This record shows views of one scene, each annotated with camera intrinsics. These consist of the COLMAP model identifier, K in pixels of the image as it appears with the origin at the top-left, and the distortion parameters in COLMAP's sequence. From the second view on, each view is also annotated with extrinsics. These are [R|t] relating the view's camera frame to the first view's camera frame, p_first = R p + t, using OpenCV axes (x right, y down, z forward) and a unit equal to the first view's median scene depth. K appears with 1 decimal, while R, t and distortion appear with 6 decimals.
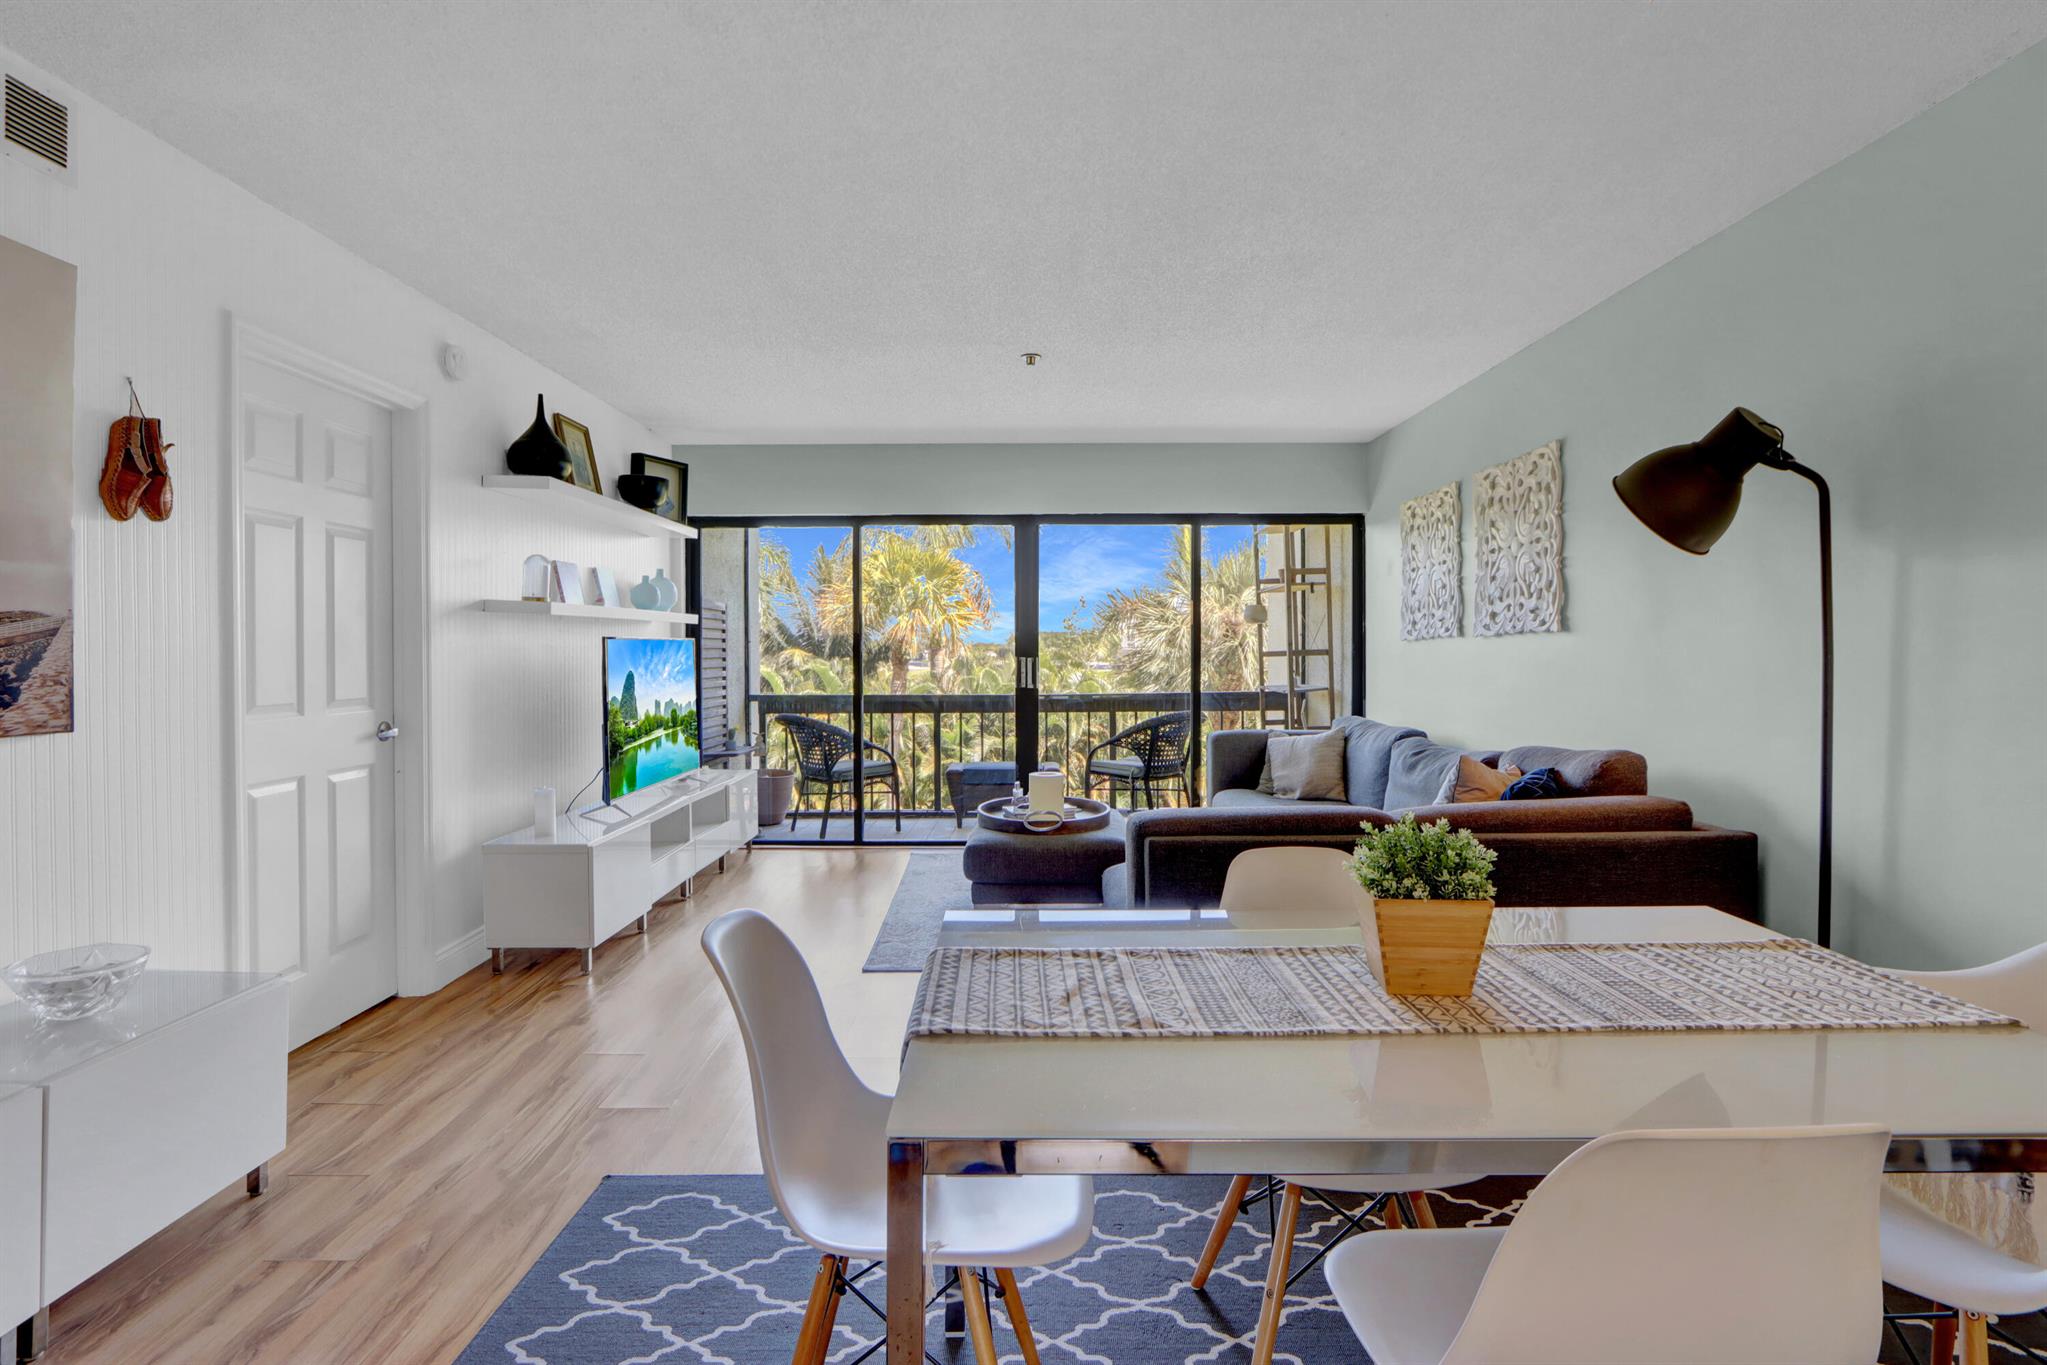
lens RADIAL K [[1062.8, 0, 1014.8], [0, 1062.8, 665.0], [0, 0, 1]] dist [-0.000146, 0.000042]
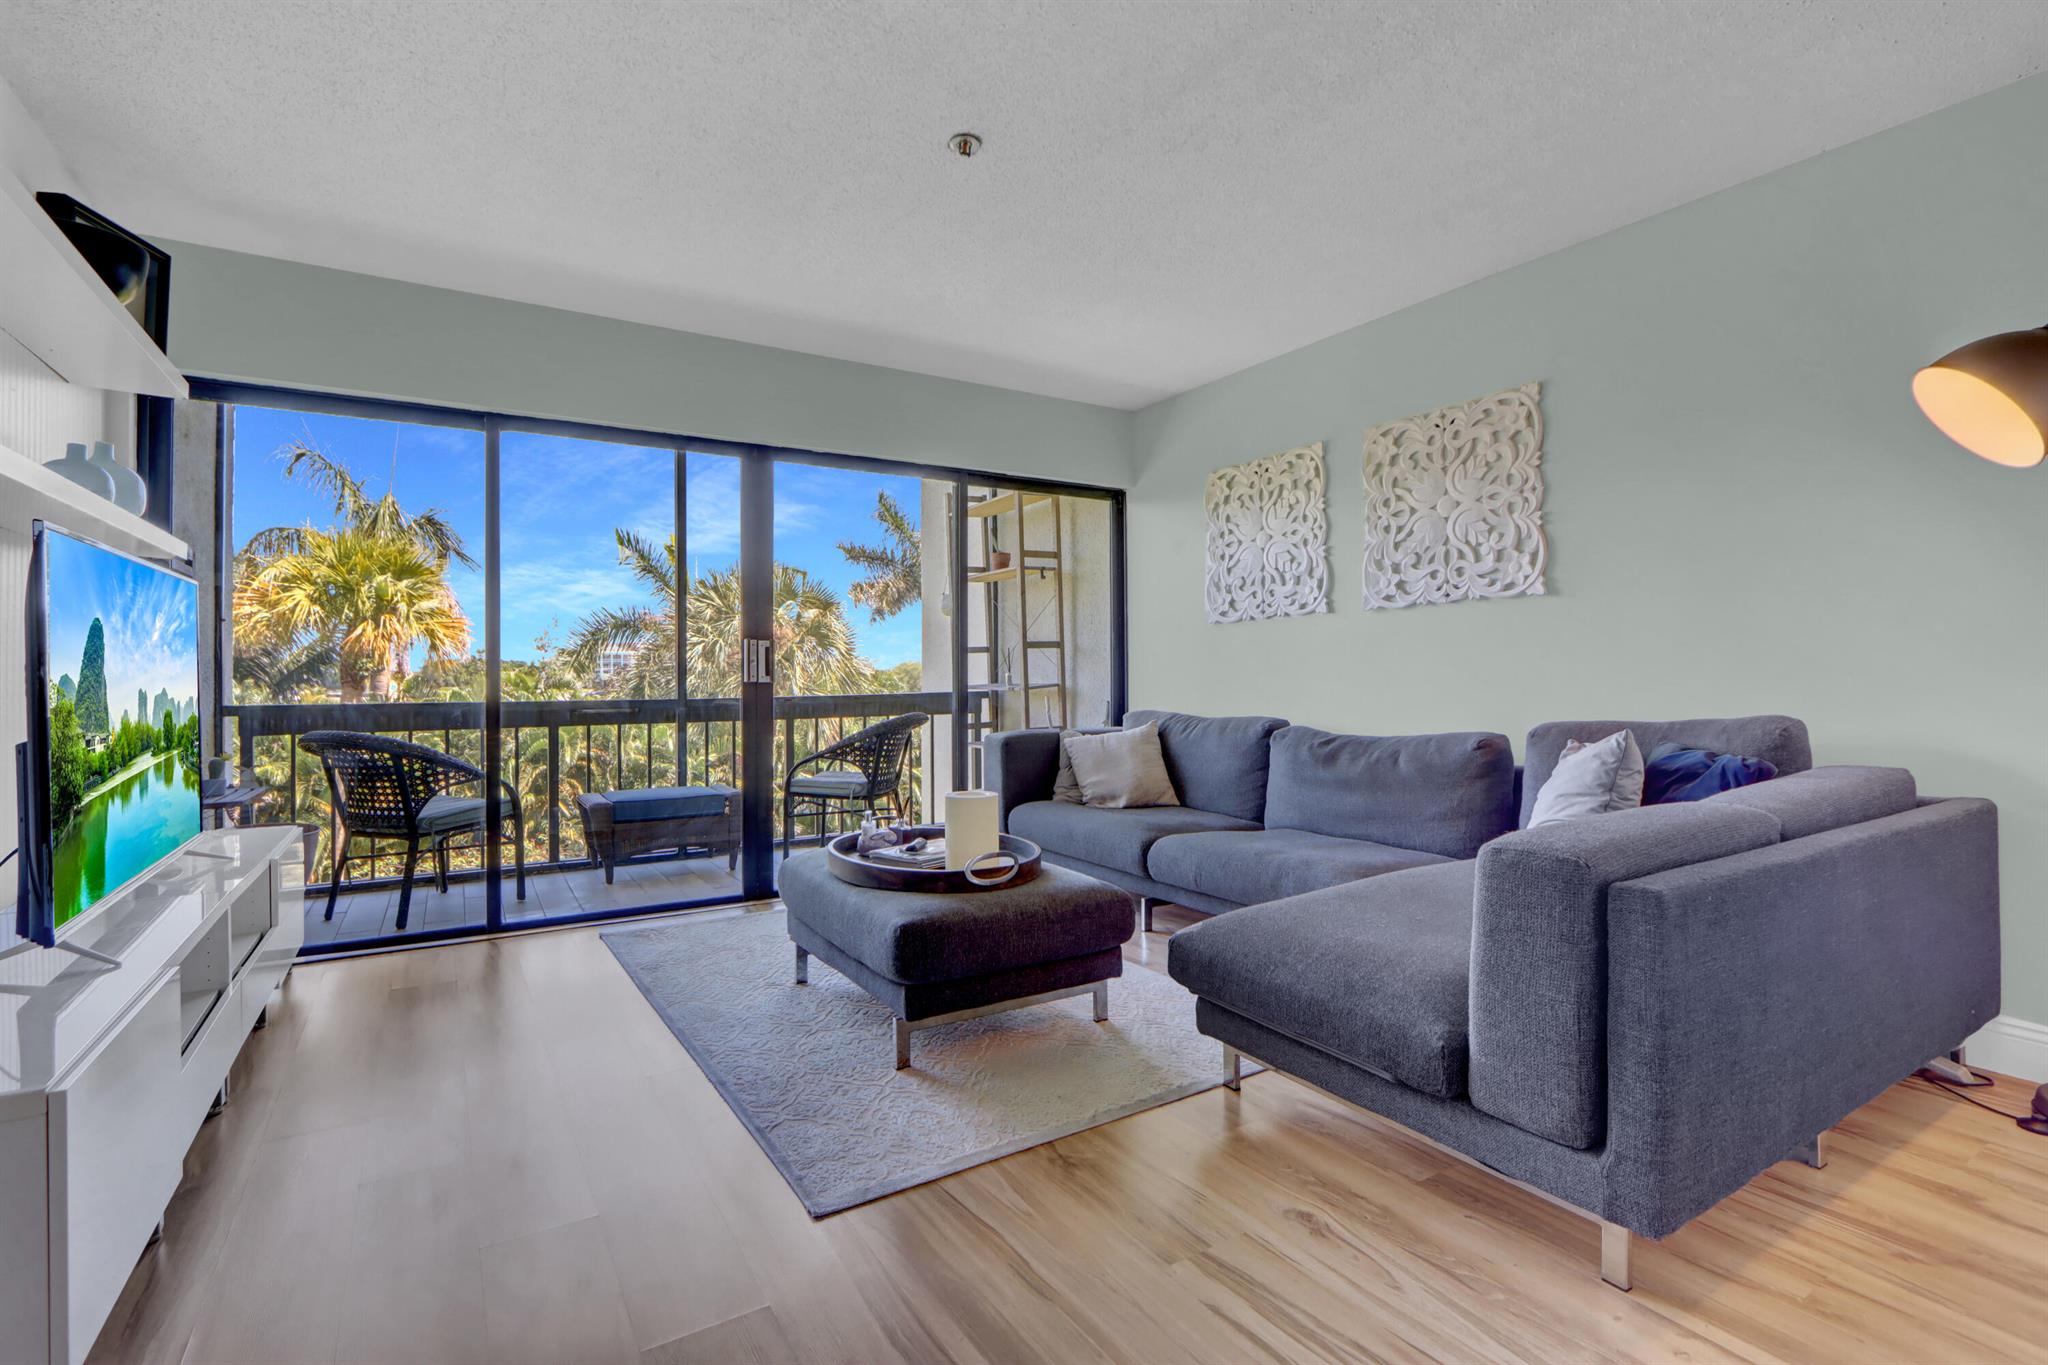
lens RADIAL K [[951.4, 0, 1016.2], [0, 951.4, 668.6], [0, 0, 1]] dist [-0.018356, 0.000913]
pose [[0.849564, 0.003518, 0.527474, -0.202736], [0.008884, 0.999740, -0.020977, 0.030772], [-0.527411, 0.022508, 0.849312, 0.400236]]
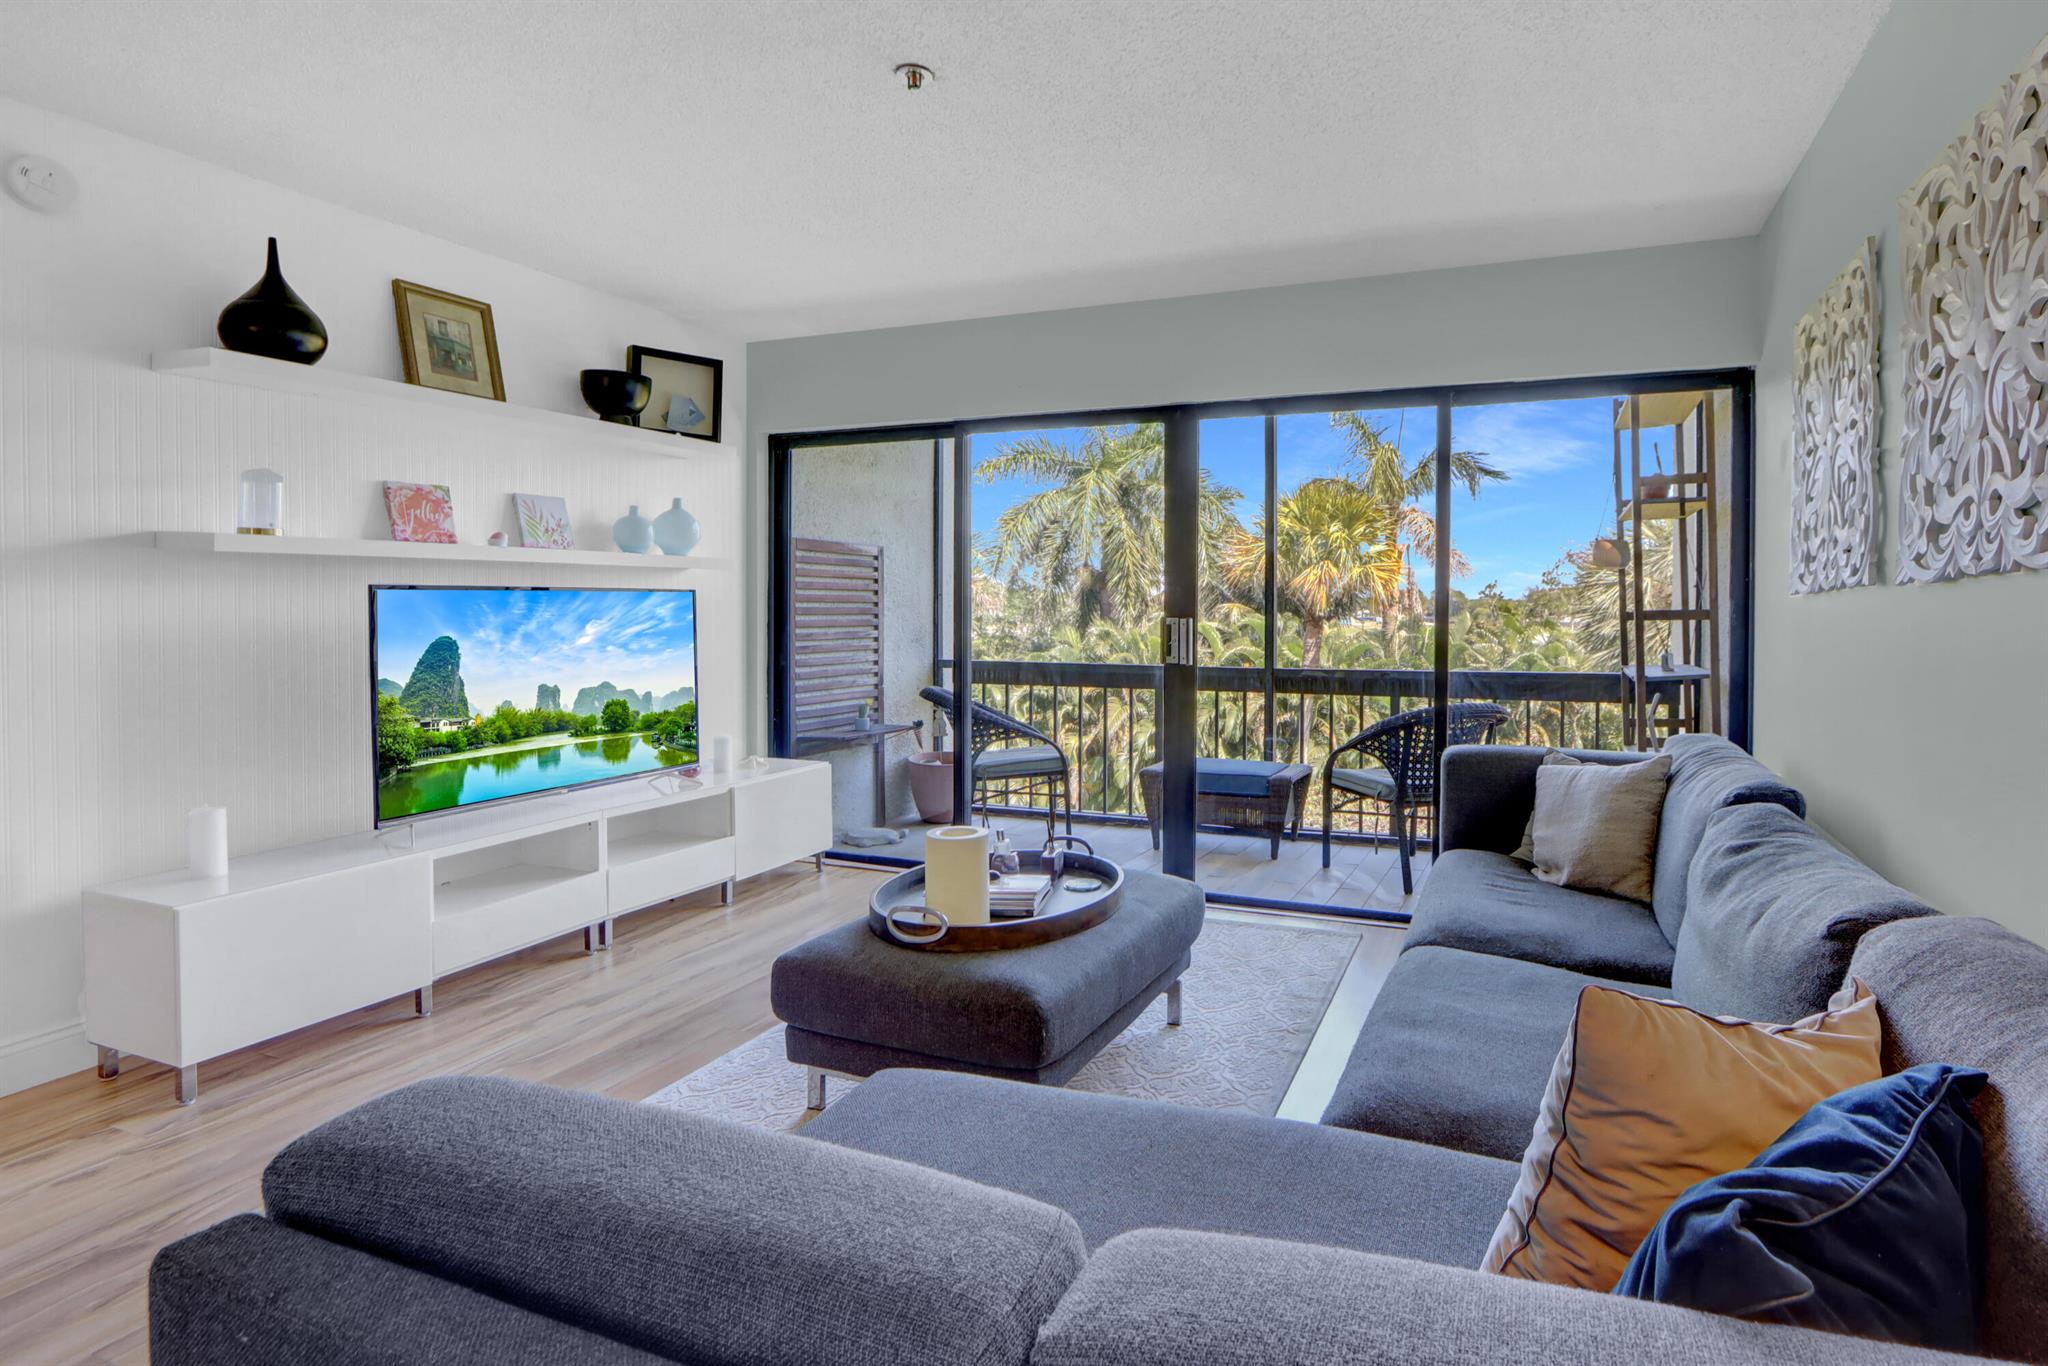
lens RADIAL K [[1036.0, 0, 1145.8], [0, 1036.0, 618.8], [0, 0, 1]] dist [-0.006094, -0.000793]
pose [[0.935028, 0.010291, -0.354424, 0.251355], [-0.010399, 0.999945, 0.001601, -0.008685], [0.354421, 0.002189, 0.935083, 0.428448]]
